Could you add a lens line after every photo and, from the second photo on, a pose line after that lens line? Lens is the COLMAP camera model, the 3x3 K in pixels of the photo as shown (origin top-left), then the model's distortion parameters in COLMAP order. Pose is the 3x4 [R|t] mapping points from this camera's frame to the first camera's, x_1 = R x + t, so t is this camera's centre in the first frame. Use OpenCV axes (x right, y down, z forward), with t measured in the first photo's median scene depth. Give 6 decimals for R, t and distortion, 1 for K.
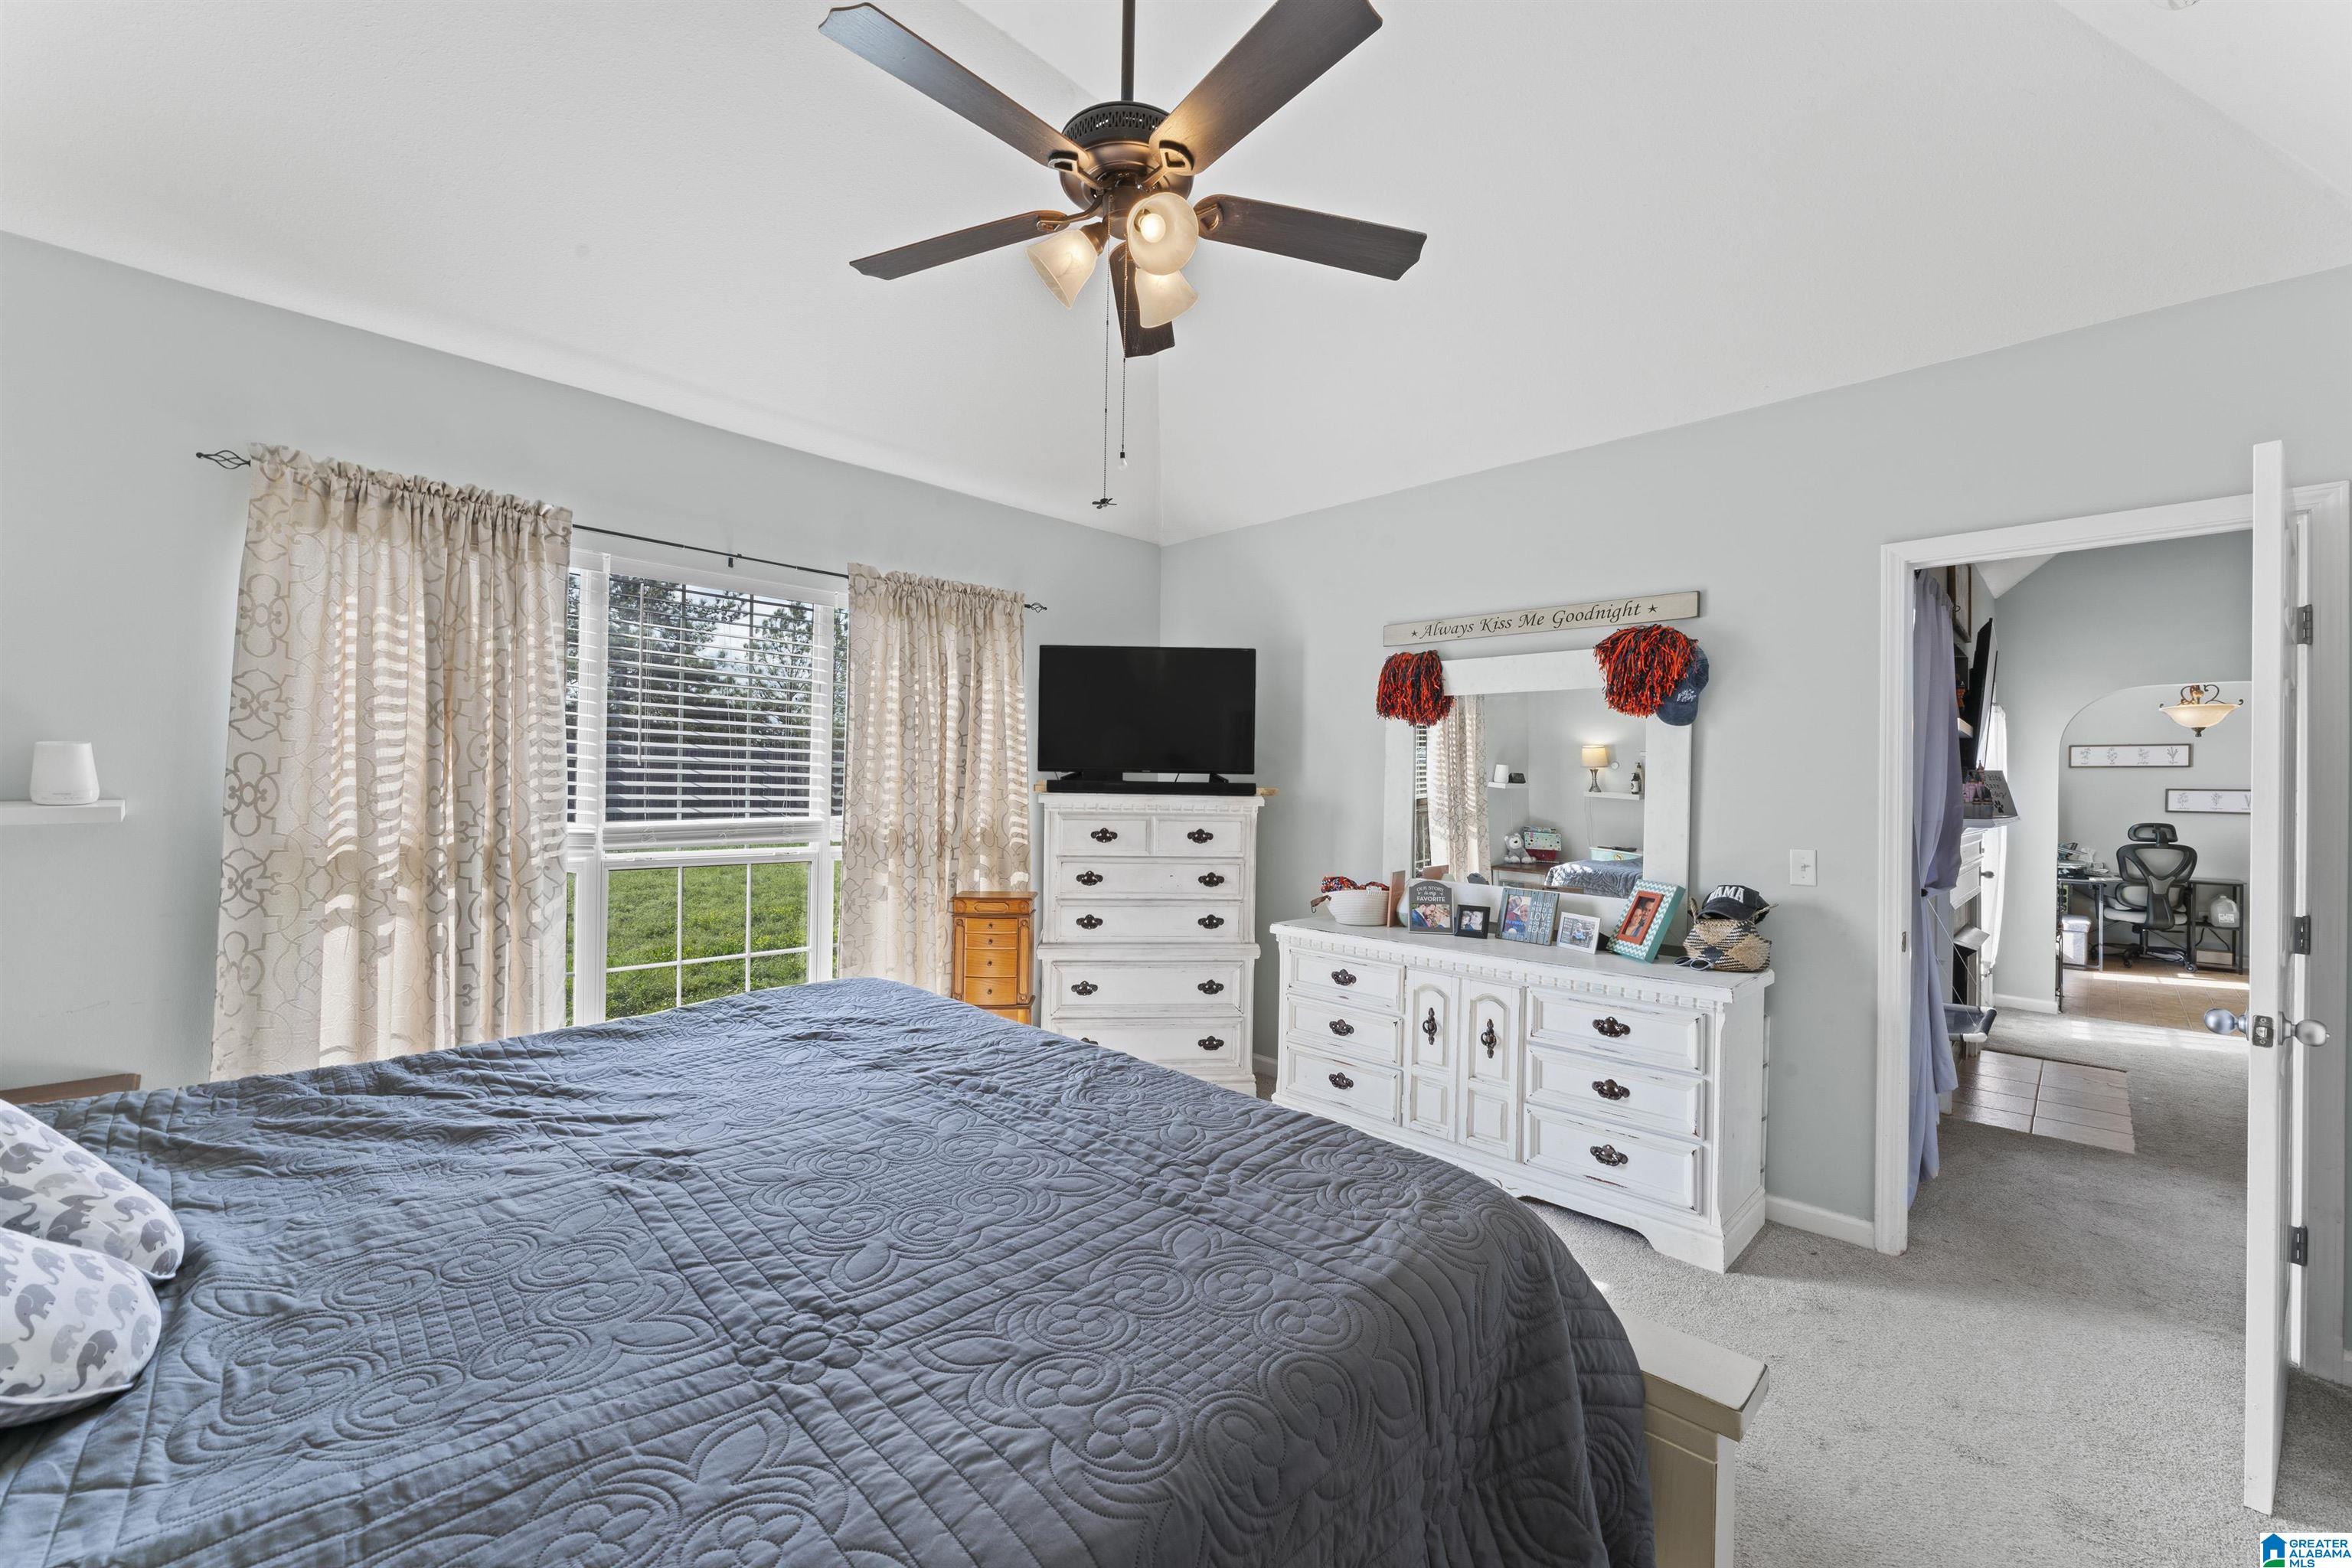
lens RADIAL K [[944.5, 0, 1176.0], [0, 944.5, 784.0], [0, 0, 1]] dist [0.000391, -0.000002]
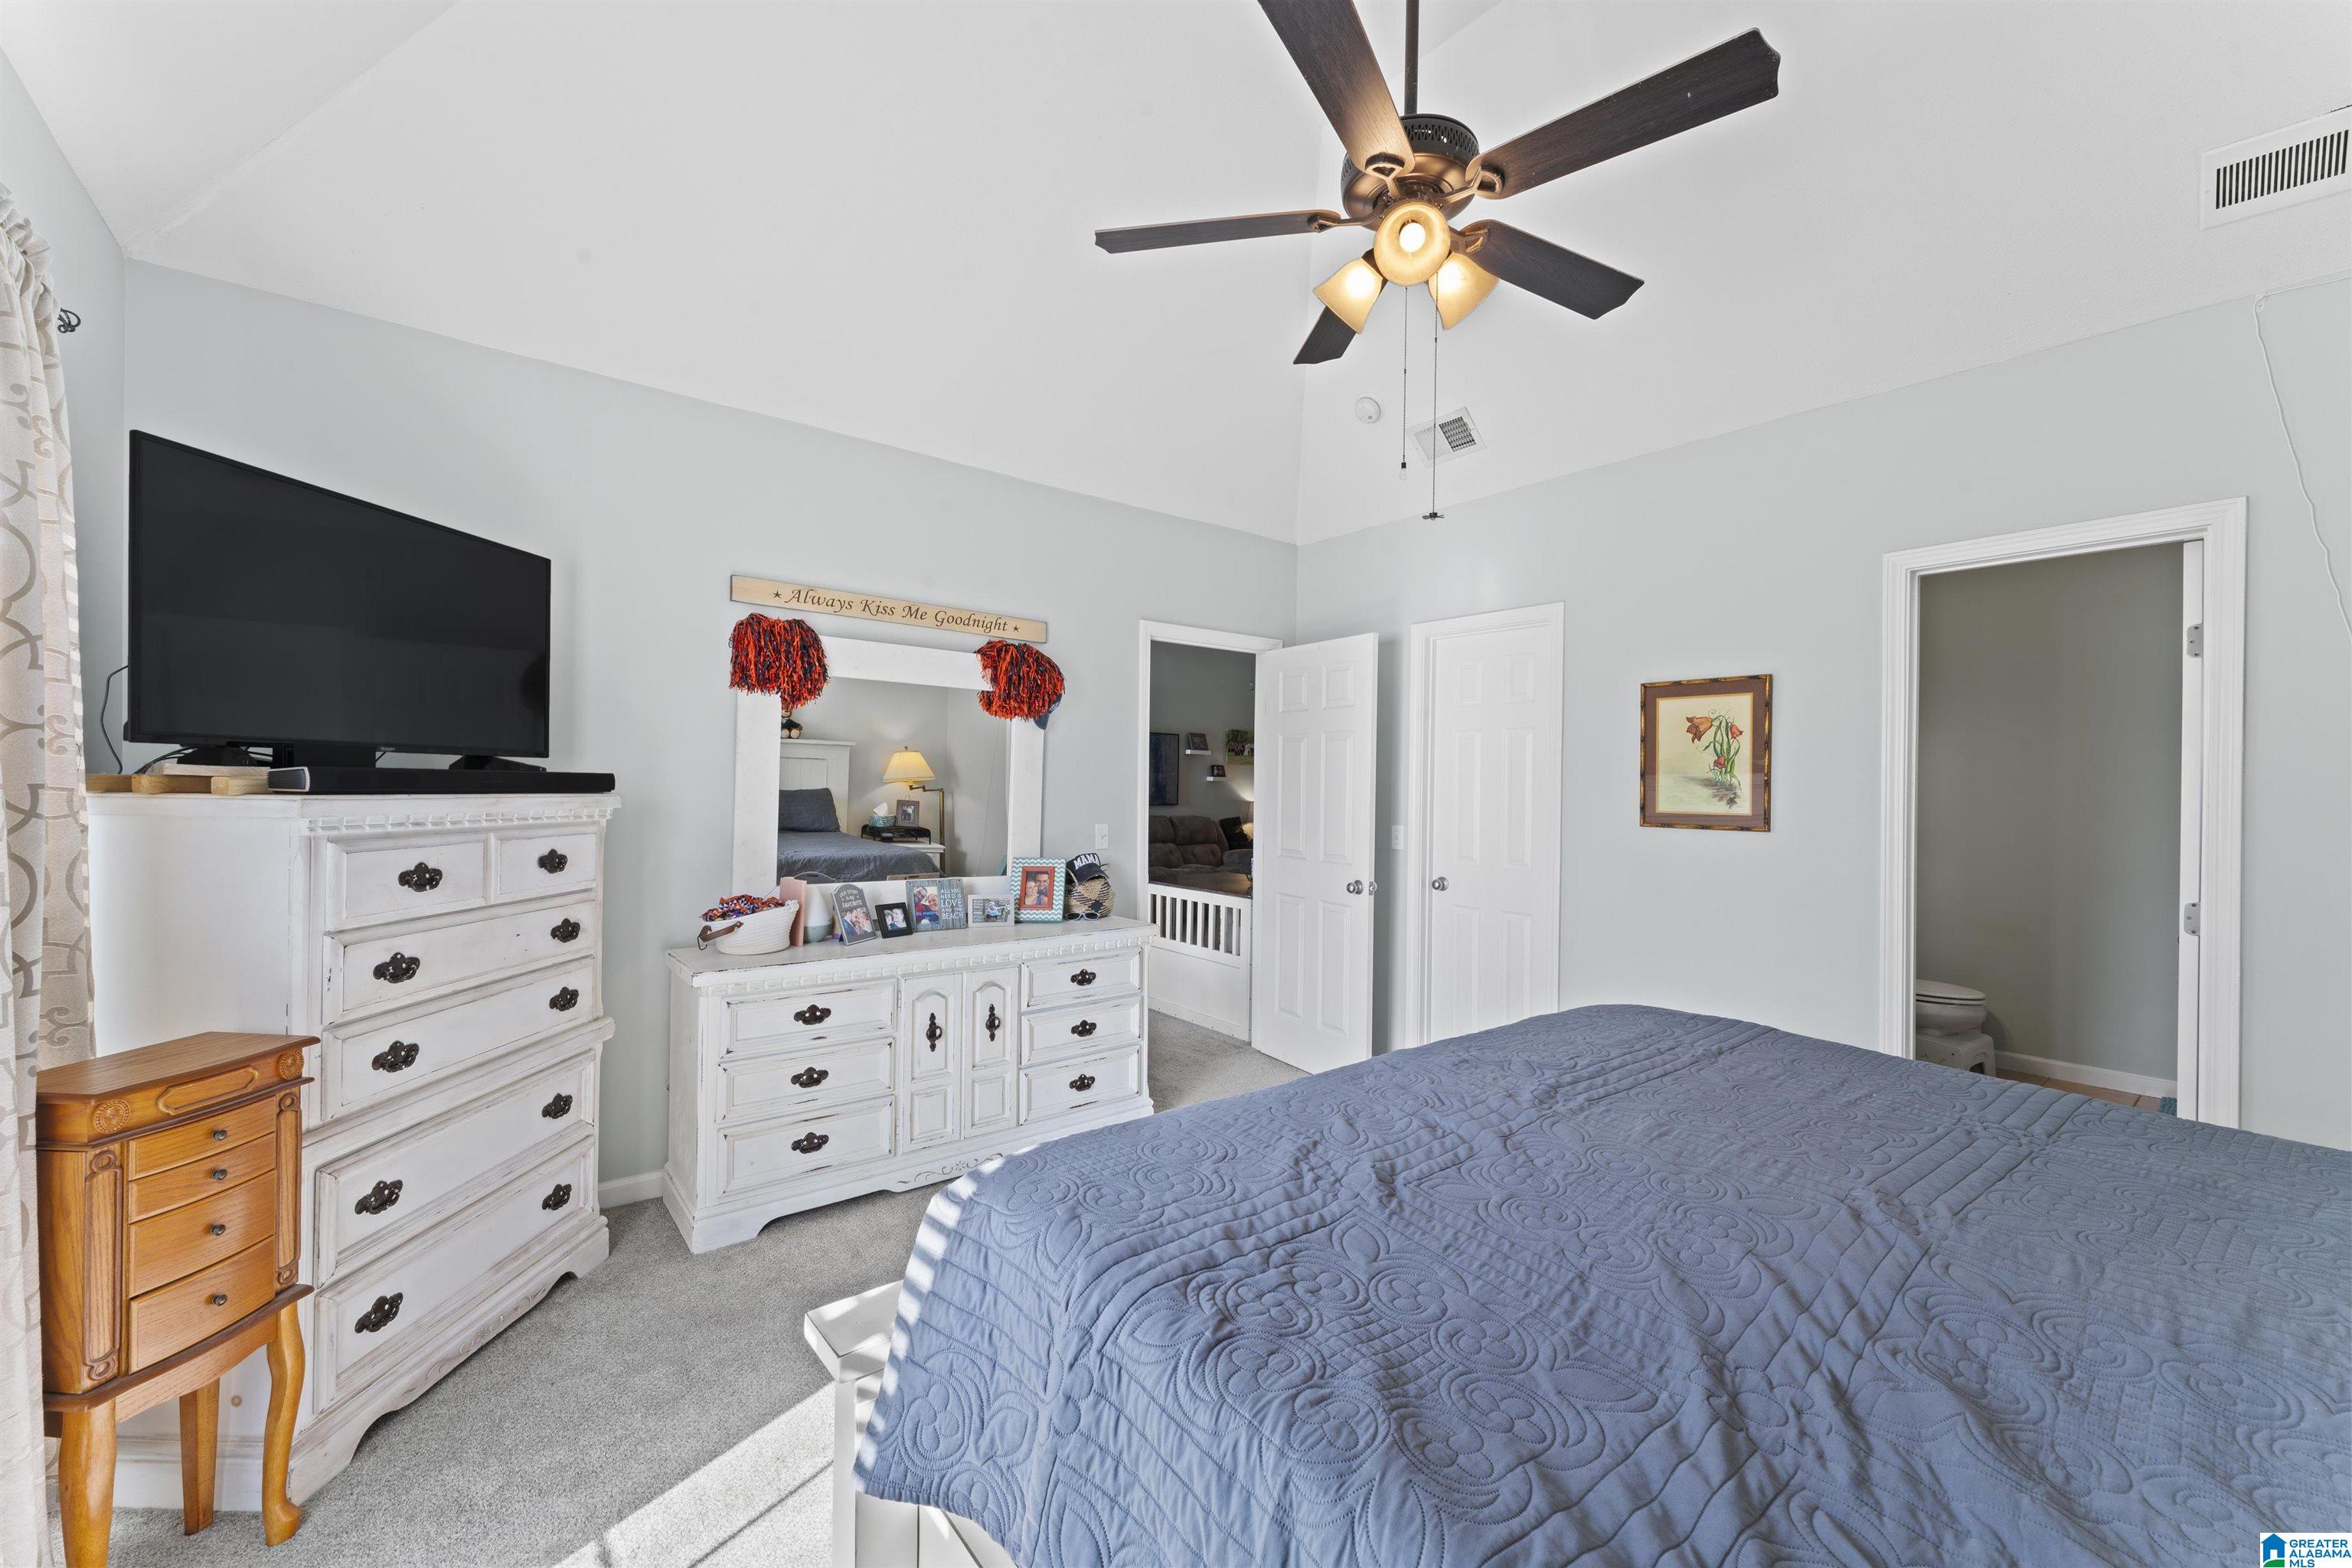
lens RADIAL K [[942.8, 0, 1176.0], [0, 942.8, 784.0], [0, 0, 1]] dist [0.000224, 0.000036]
pose [[0.109857, -0.012251, 0.993872, -0.584574], [-0.013735, 0.999810, 0.013842, -0.008626], [-0.993852, -0.015172, 0.109668, 0.599248]]
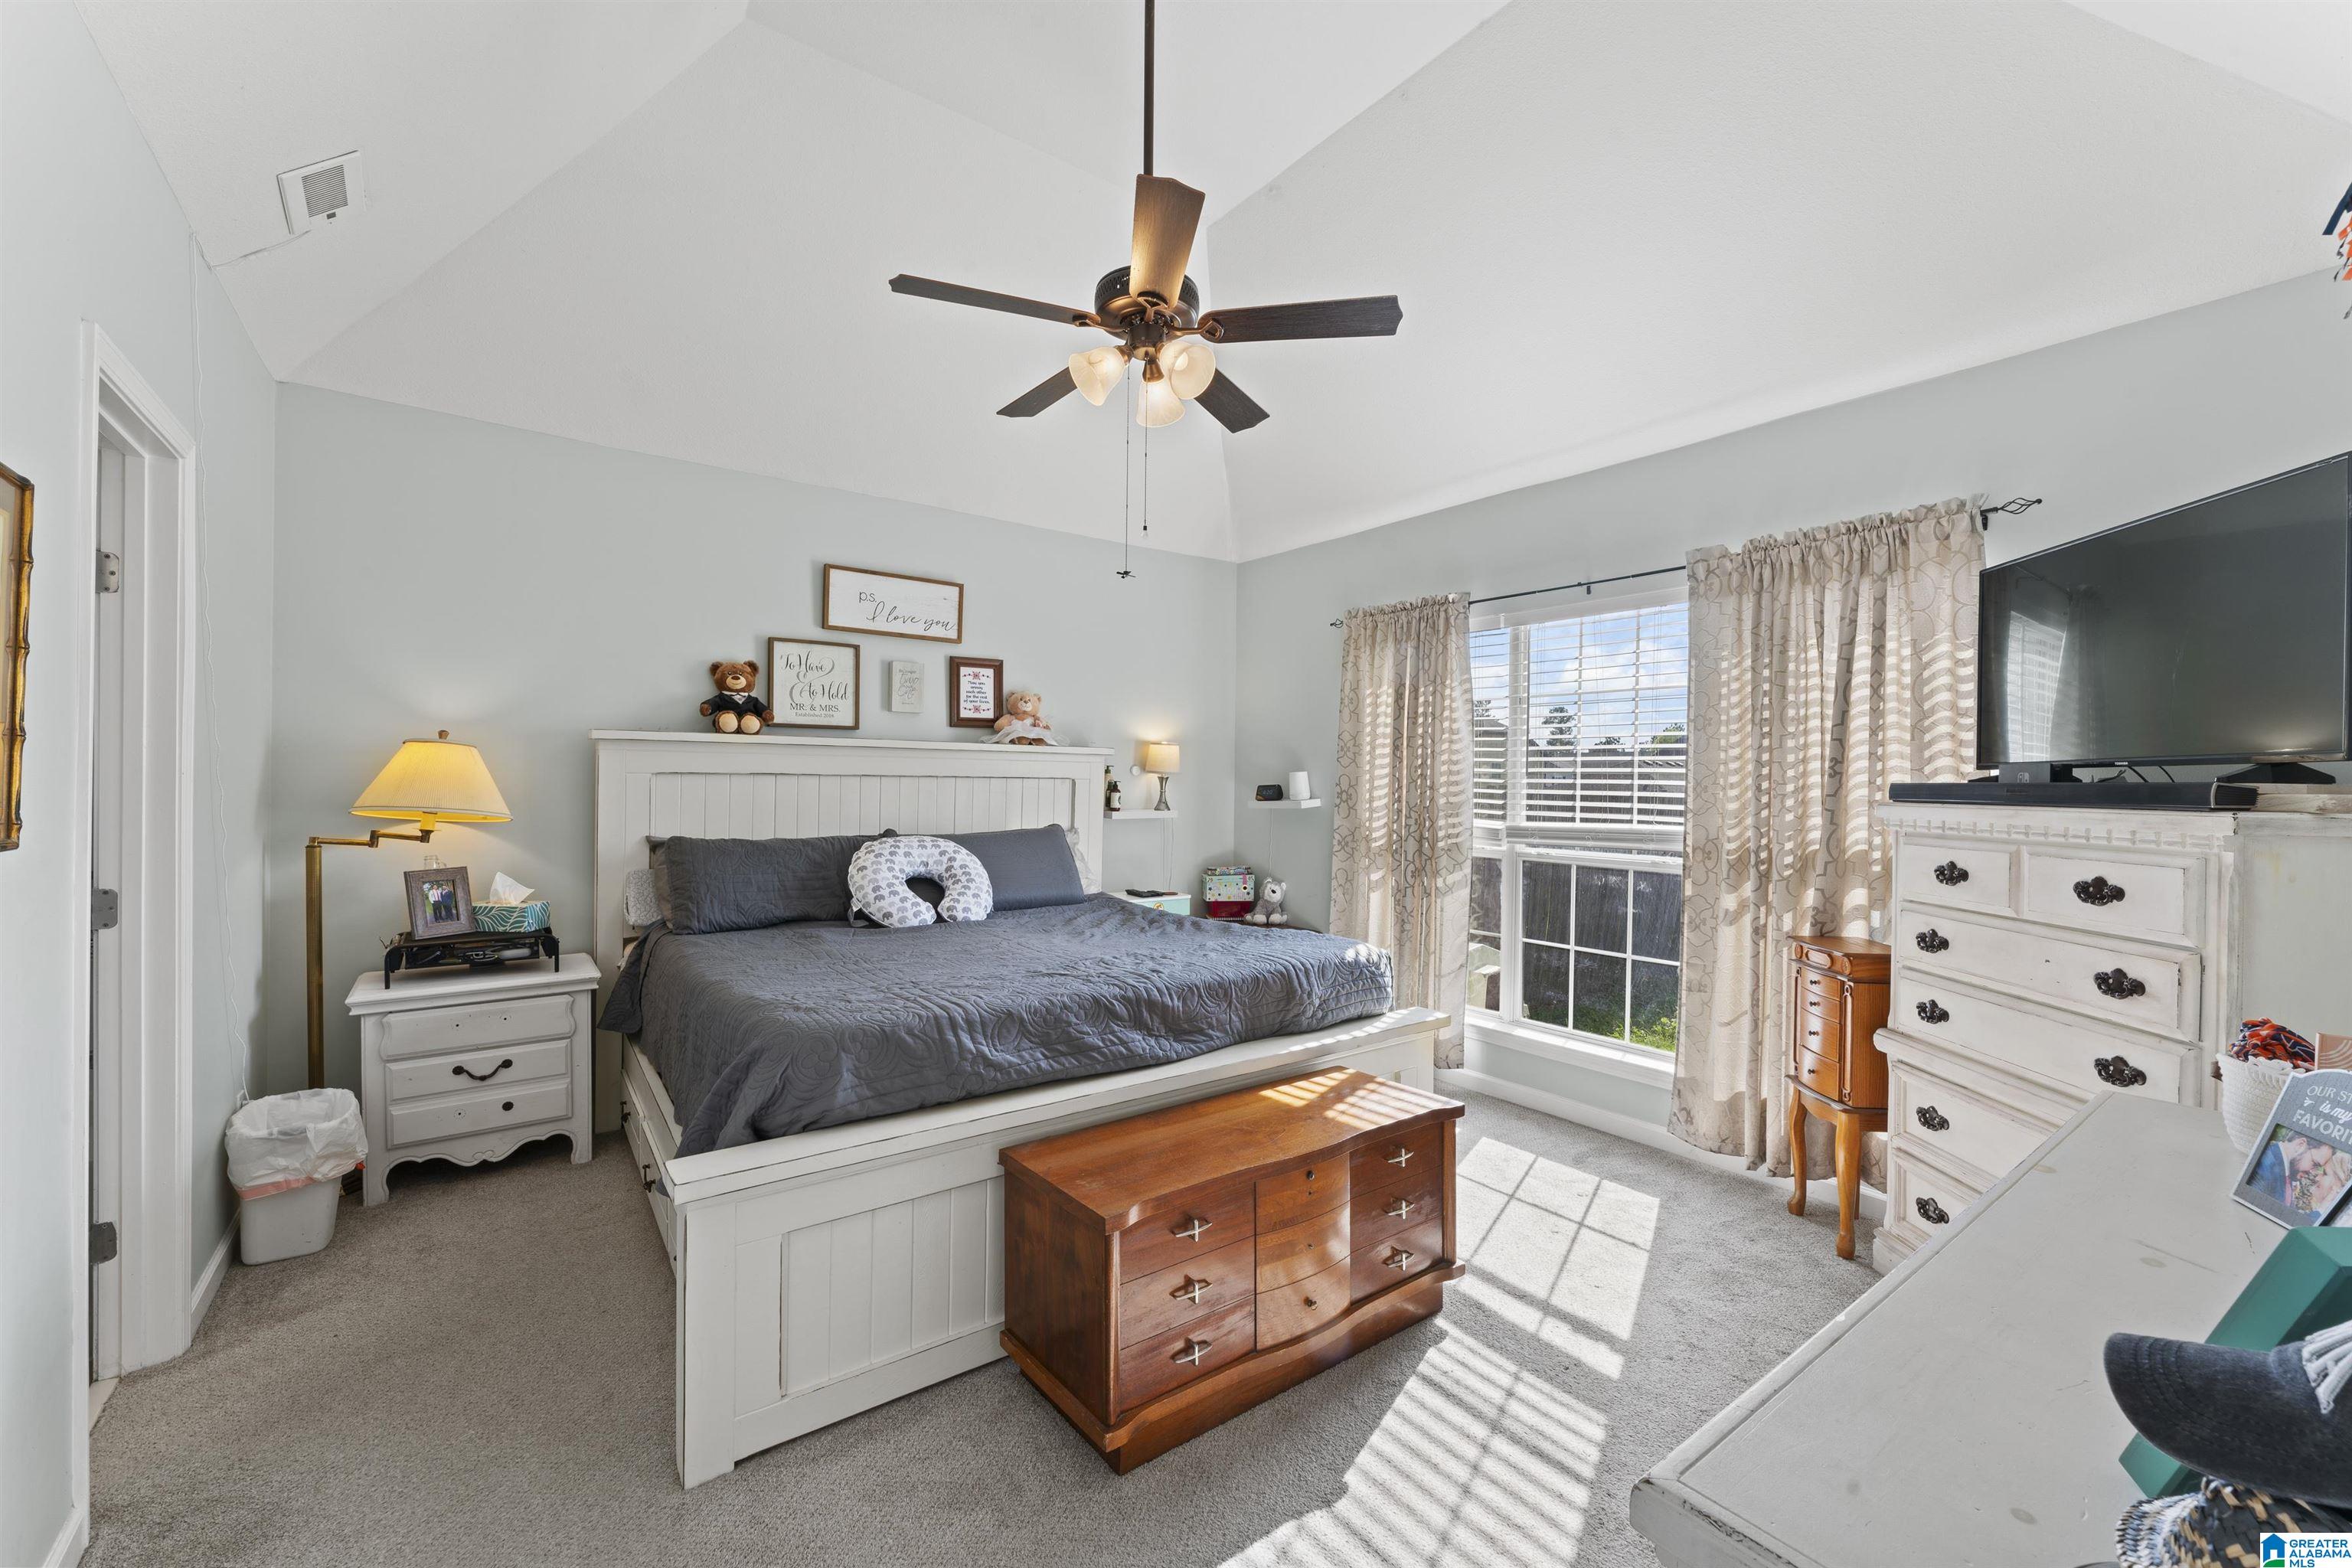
lens RADIAL K [[936.8, 0, 1176.0], [0, 936.8, 784.0], [0, 0, 1]] dist [-0.000179, -0.000001]
pose [[-0.147034, -0.017349, -0.988979, 0.646624], [-0.011296, 0.999810, -0.015859, 0.013642], [0.989067, 0.008840, -0.147202, 0.658348]]
